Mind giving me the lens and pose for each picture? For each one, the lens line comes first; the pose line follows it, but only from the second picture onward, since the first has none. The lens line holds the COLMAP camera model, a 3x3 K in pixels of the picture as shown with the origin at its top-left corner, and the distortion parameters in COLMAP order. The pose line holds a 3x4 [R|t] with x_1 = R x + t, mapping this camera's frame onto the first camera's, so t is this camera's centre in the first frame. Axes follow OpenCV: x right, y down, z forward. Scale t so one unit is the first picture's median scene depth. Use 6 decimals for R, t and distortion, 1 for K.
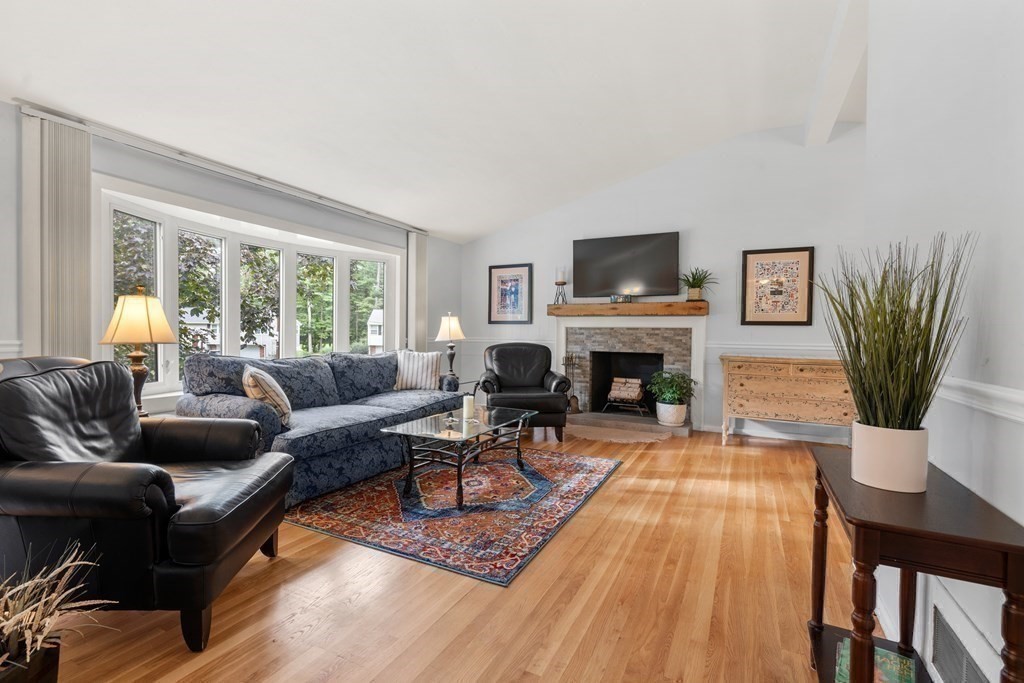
lens RADIAL K [[469.6, 0, 493.6], [0, 469.6, 339.0], [0, 0, 1]] dist [-0.001778, 0.000533]
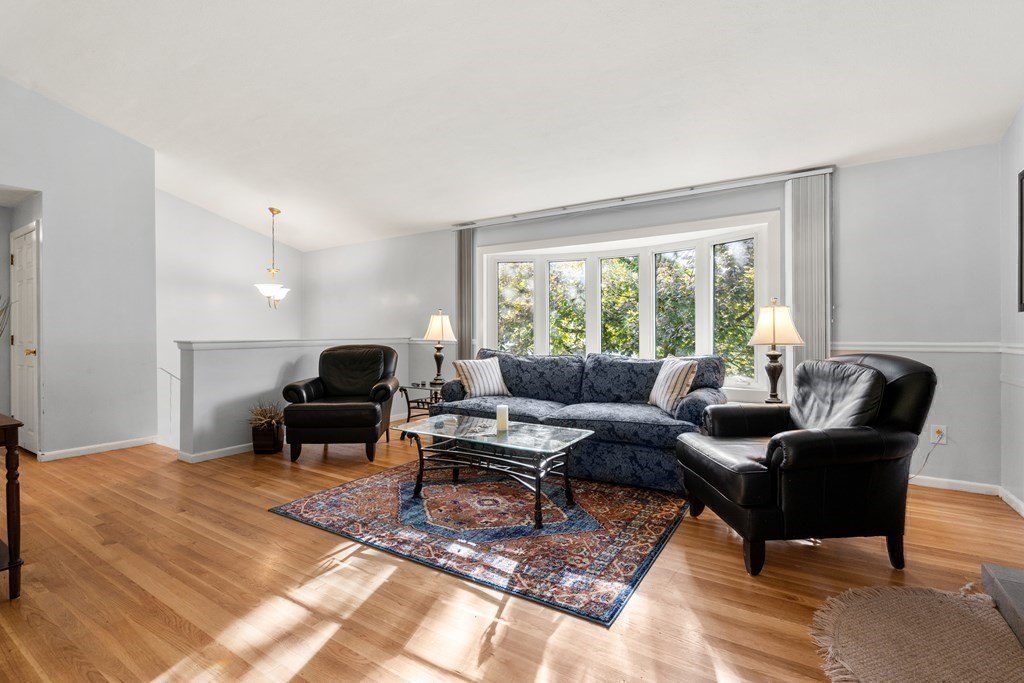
lens RADIAL K [[469.6, 0, 512.7], [0, 469.6, 334.6], [0, 0, 1]] dist [-0.001778, 0.000533]
pose [[-0.076347, -0.004543, -0.997071, 0.893627], [-0.008051, 0.999960, -0.003940, -0.009206], [0.997049, 0.007726, -0.076380, 1.173603]]
